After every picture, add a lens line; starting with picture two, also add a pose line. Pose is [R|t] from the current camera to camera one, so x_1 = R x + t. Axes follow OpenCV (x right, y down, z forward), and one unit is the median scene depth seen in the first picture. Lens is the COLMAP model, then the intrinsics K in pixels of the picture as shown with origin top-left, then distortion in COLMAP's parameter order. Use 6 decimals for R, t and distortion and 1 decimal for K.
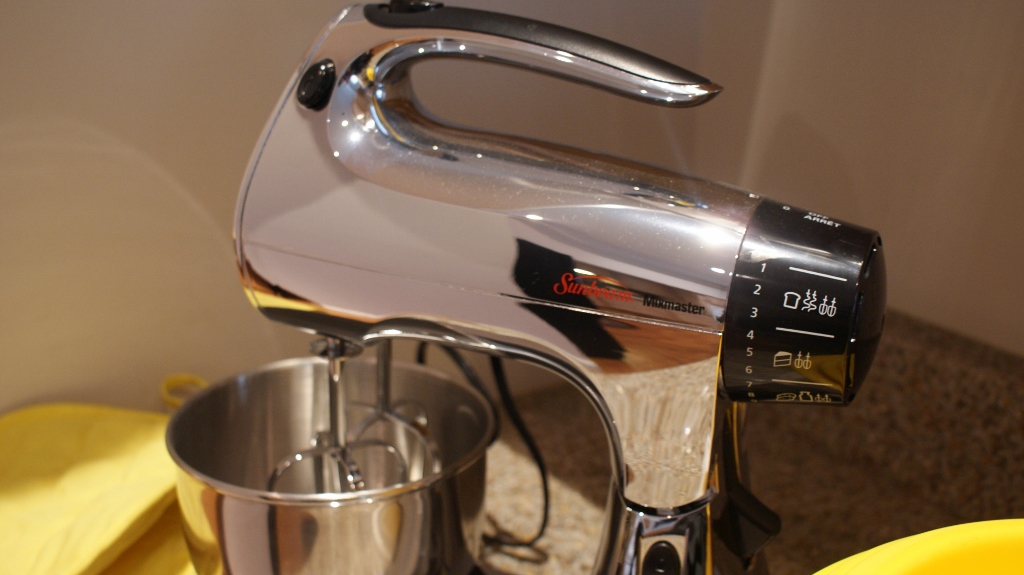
lens RADIAL K [[1116.5, 0, 512.0], [0, 1116.5, 287.5], [0, 0, 1]] dist [-0.052533, 0.005585]
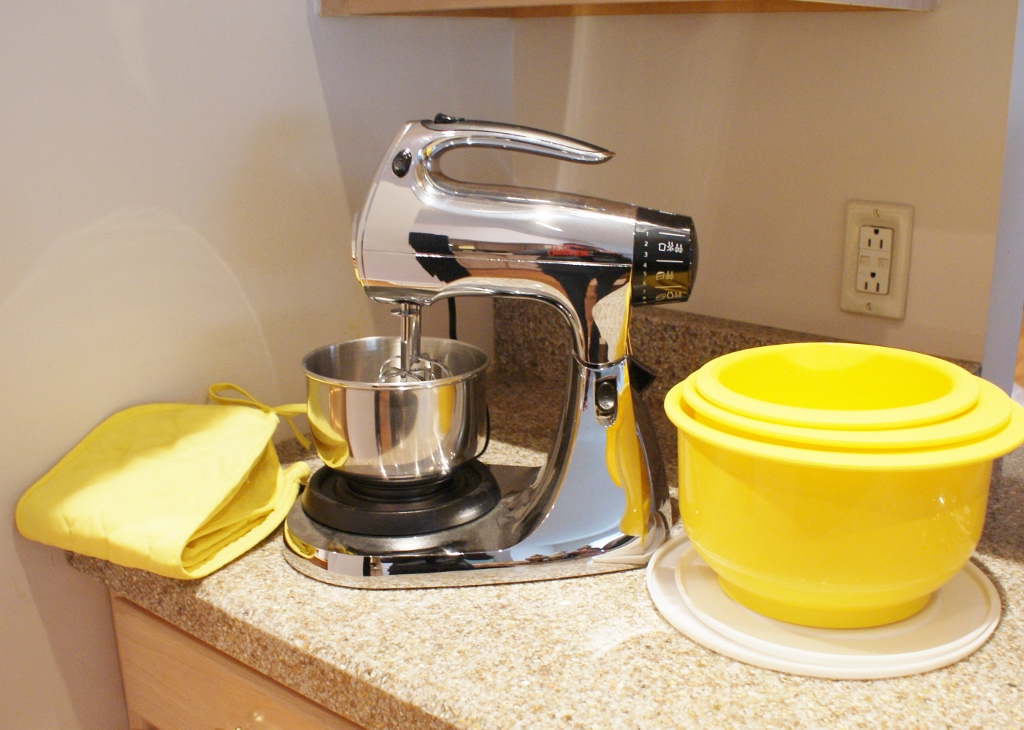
lens RADIAL K [[1191.1, 0, 512.0], [0, 1191.1, 365.0], [0, 0, 1]] dist [-0.068961, 0.006921]
pose [[0.954968, -0.087949, 0.283373, -0.644608], [0.103809, 0.993734, -0.041419, 0.279359], [-0.277955, 0.068970, 0.958115, -1.024903]]
